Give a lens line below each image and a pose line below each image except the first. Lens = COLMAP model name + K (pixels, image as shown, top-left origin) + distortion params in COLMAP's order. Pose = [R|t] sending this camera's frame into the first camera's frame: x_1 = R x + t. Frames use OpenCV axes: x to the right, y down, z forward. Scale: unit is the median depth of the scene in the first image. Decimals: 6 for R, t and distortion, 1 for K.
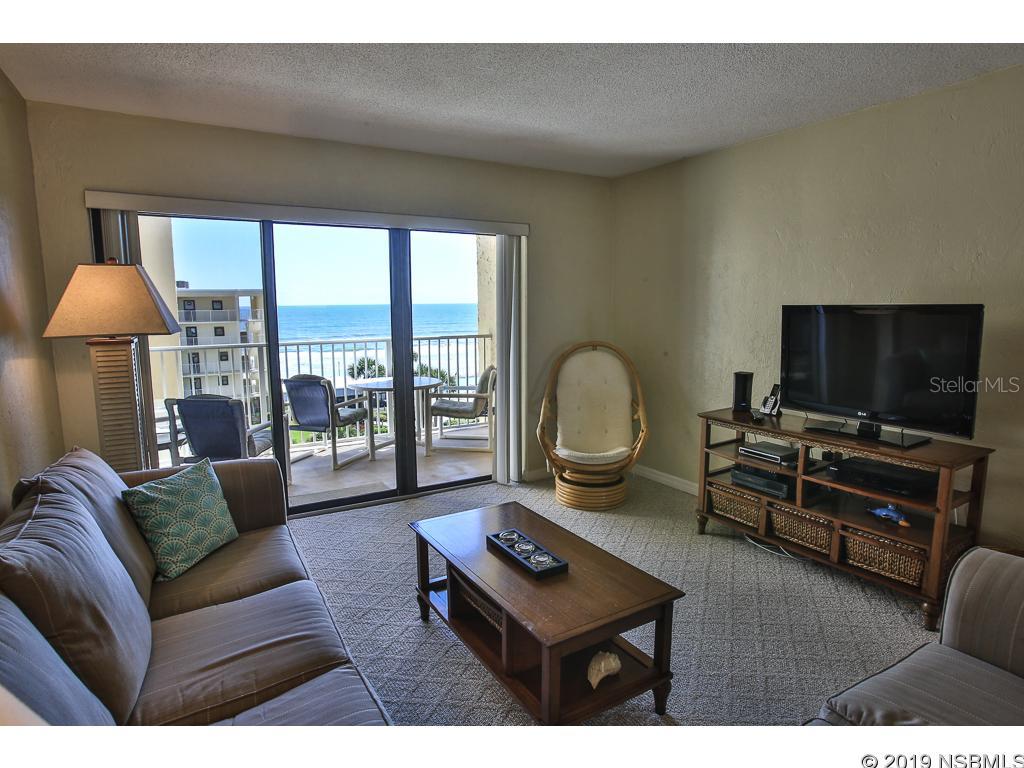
lens RADIAL K [[553.2, 0, 512.0], [0, 553.2, 384.0], [0, 0, 1]] dist [-0.029517, 0.000483]
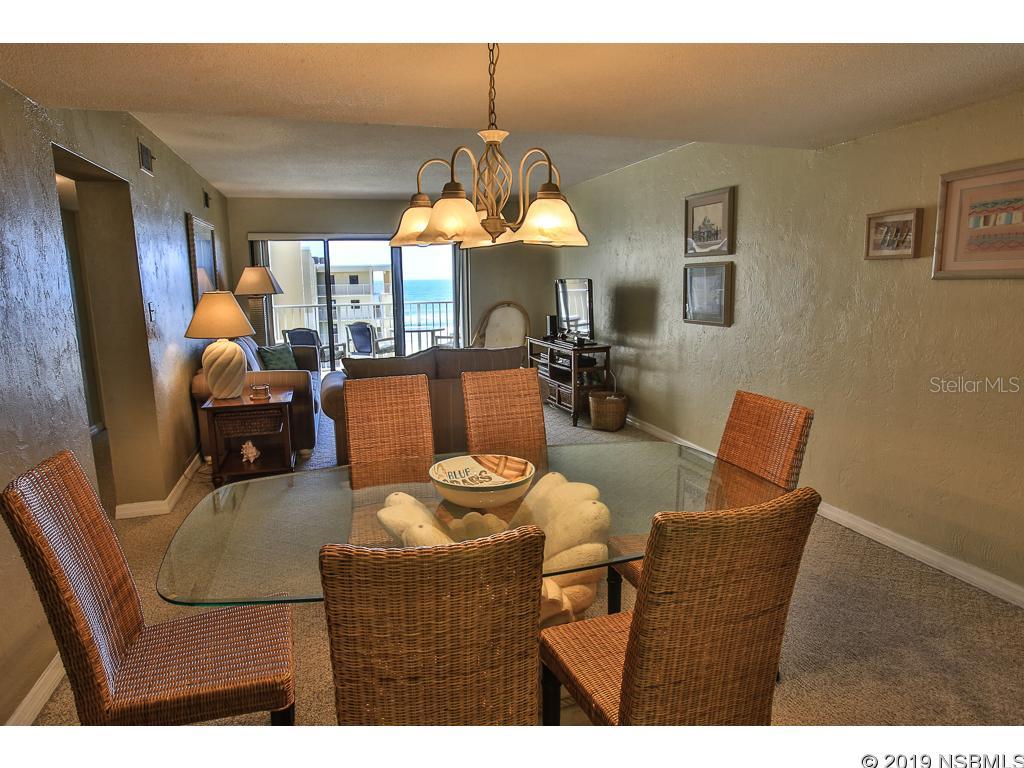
lens RADIAL K [[590.6, 0, 512.0], [0, 590.6, 384.0], [0, 0, 1]] dist [-0.040734, 0.000162]
pose [[0.971287, 0.033408, -0.235555, 0.679192], [-0.024824, 0.998918, 0.039316, 0.119428], [0.236614, -0.032339, 0.971065, -0.870758]]
